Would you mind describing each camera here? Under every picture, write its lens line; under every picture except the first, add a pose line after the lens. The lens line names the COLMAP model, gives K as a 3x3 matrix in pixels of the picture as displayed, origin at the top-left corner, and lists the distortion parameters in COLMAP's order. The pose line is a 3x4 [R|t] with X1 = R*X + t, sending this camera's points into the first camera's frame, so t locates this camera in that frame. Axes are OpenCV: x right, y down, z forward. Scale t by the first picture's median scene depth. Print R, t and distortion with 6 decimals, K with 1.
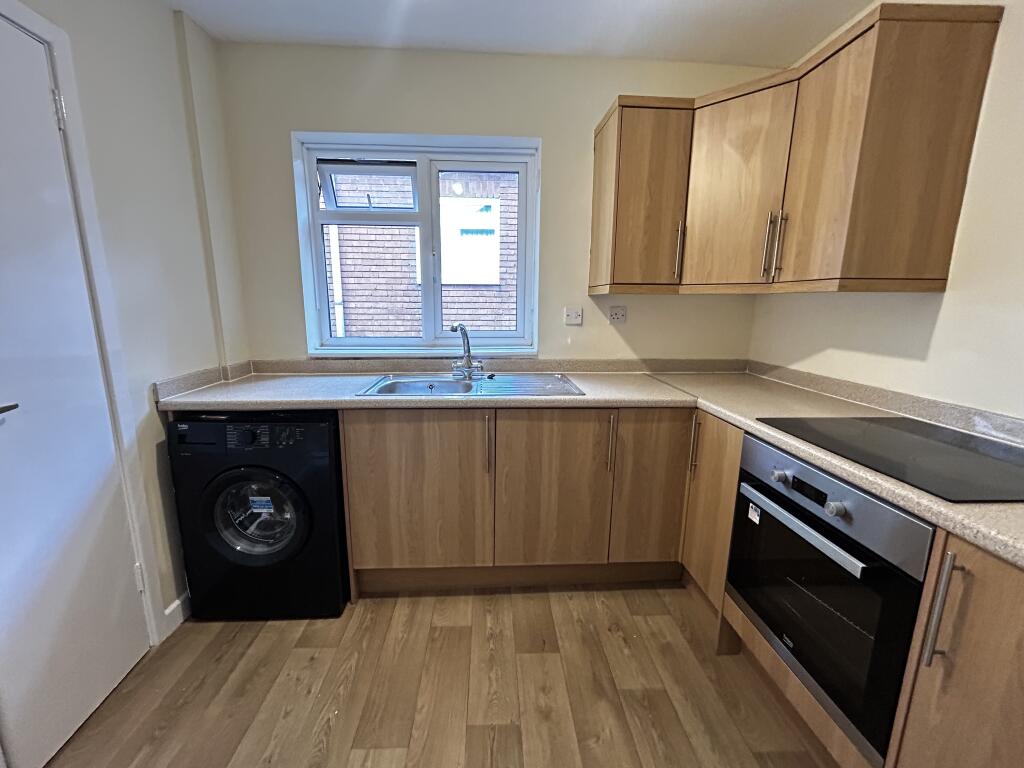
lens RADIAL K [[412.7, 0, 507.2], [0, 412.7, 387.5], [0, 0, 1]] dist [0.002221, -0.000125]
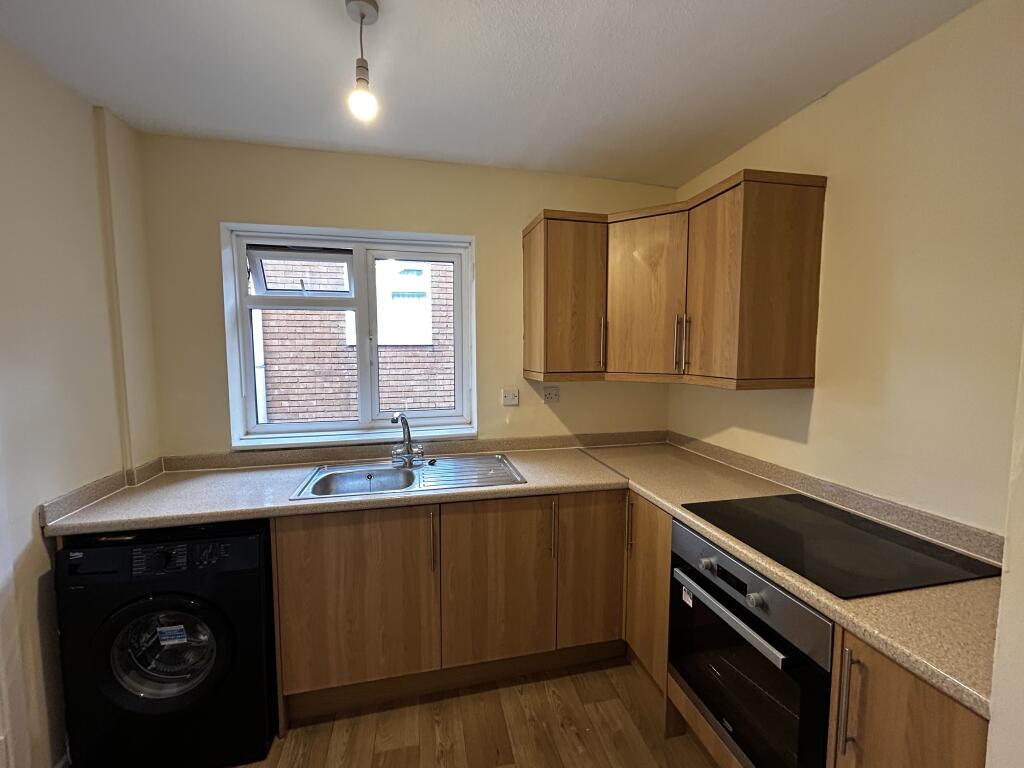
lens RADIAL K [[412.7, 0, 506.5], [0, 412.7, 381.7], [0, 0, 1]] dist [0.002221, -0.000125]
pose [[0.985683, -0.022809, 0.167062, -0.028553], [0.040927, 0.993542, -0.105824, -0.124196], [-0.163569, 0.111146, 0.980251, -0.035309]]
